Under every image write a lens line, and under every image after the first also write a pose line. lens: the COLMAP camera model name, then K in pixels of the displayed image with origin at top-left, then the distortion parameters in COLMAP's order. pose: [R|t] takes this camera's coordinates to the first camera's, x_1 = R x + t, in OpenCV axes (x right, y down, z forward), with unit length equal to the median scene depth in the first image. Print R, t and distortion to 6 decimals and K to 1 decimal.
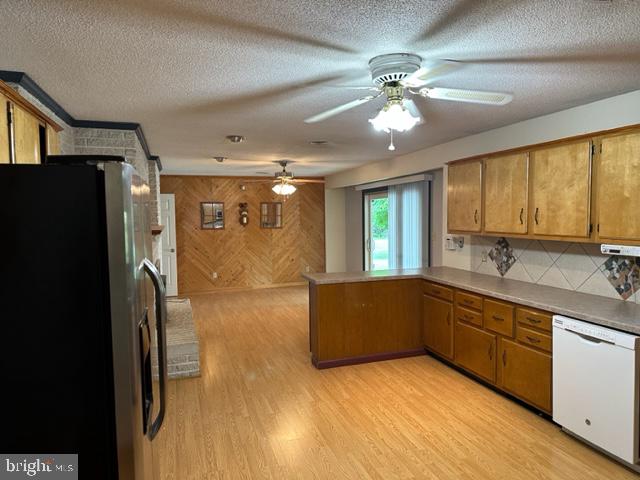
lens RADIAL K [[449.3, 0, 321.2], [0, 449.3, 240.3], [0, 0, 1]] dist [0.104307, -0.131768]
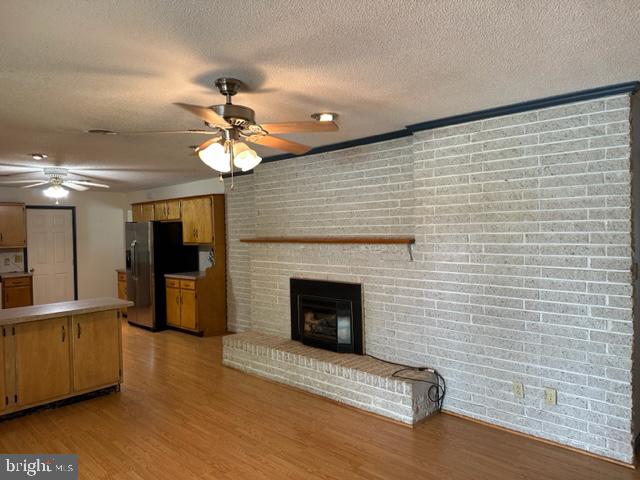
lens RADIAL K [[449.3, 0, 321.2], [0, 449.3, 240.3], [0, 0, 1]] dist [0.104307, -0.131768]
pose [[-0.881813, 0.042439, -0.469686, 0.086012], [0.005439, 0.996792, 0.079854, -0.219919], [0.471568, 0.067862, -0.879215, 4.104947]]
